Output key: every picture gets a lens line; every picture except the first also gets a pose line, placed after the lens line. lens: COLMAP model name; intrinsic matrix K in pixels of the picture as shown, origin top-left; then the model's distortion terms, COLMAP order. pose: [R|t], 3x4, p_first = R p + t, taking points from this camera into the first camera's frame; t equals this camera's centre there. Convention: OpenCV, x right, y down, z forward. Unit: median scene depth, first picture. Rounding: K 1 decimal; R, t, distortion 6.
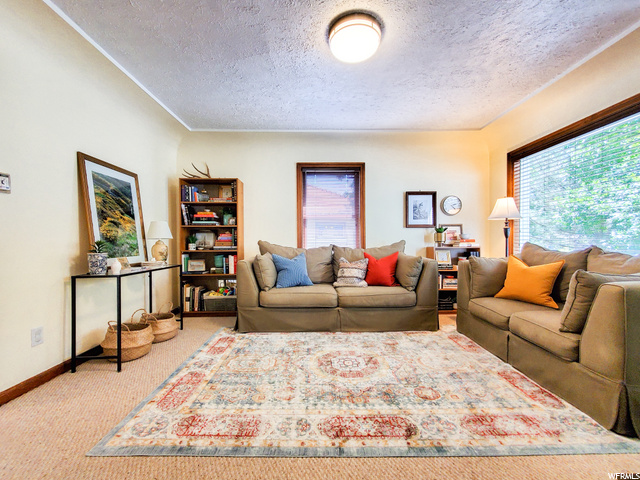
lens RADIAL K [[261.7, 0, 317.2], [0, 261.7, 243.6], [0, 0, 1]] dist [0.009230, -0.000272]
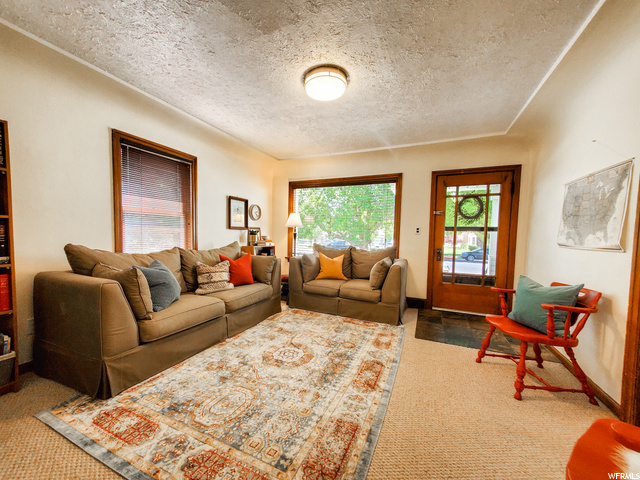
lens RADIAL K [[255.3, 0, 294.9], [0, 255.3, 245.1], [0, 0, 1]] dist [0.011135, 0.000030]
pose [[0.459058, -0.027791, 0.887972, -0.691867], [-0.013624, 0.999173, 0.038314, -0.054985], [-0.888302, -0.029686, 0.458300, 0.382977]]
